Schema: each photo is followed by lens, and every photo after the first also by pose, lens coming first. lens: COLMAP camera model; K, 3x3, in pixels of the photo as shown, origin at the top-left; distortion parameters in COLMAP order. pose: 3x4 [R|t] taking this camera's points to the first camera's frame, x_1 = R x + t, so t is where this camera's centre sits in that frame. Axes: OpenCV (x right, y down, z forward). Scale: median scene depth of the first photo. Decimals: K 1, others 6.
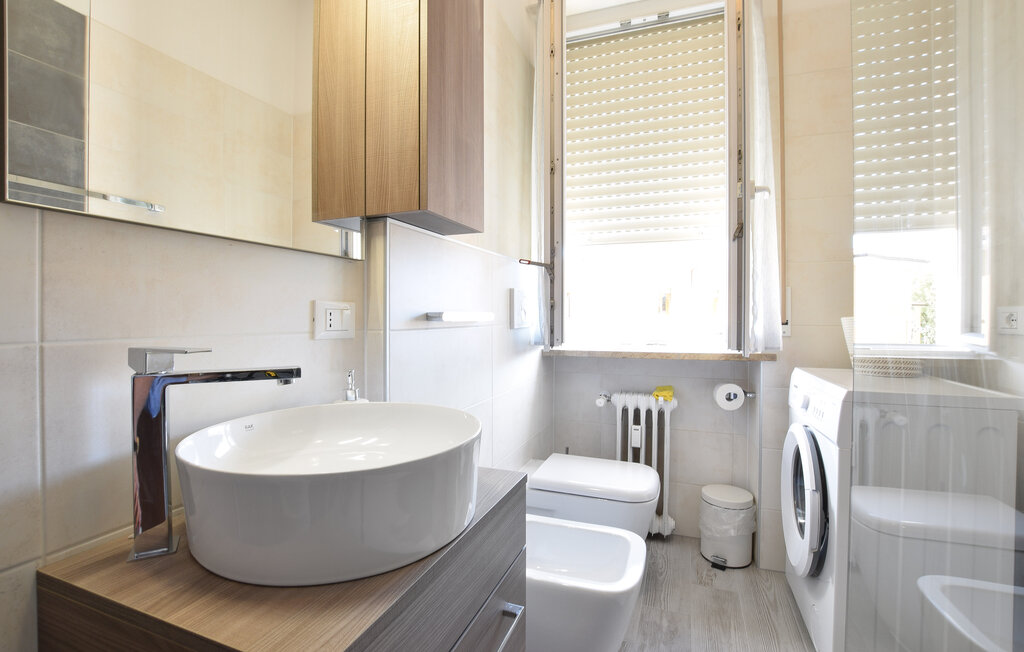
lens RADIAL K [[466.6, 0, 508.1], [0, 466.6, 330.0], [0, 0, 1]] dist [0.000635, 0.000329]
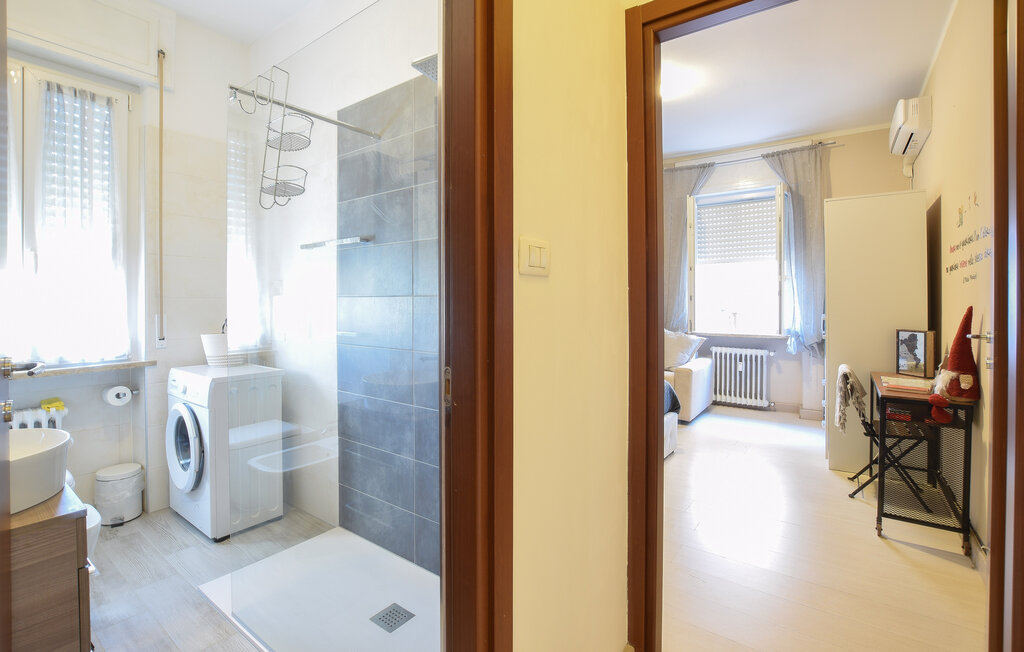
lens RADIAL K [[472.2, 0, 518.3], [0, 472.2, 313.1], [0, 0, 1]] dist [-0.001690, 0.000299]
pose [[0.284258, -0.021650, 0.958503, -0.506237], [0.029308, 0.999474, 0.013884, -0.083025], [-0.958300, 0.024145, 0.284743, -0.498709]]
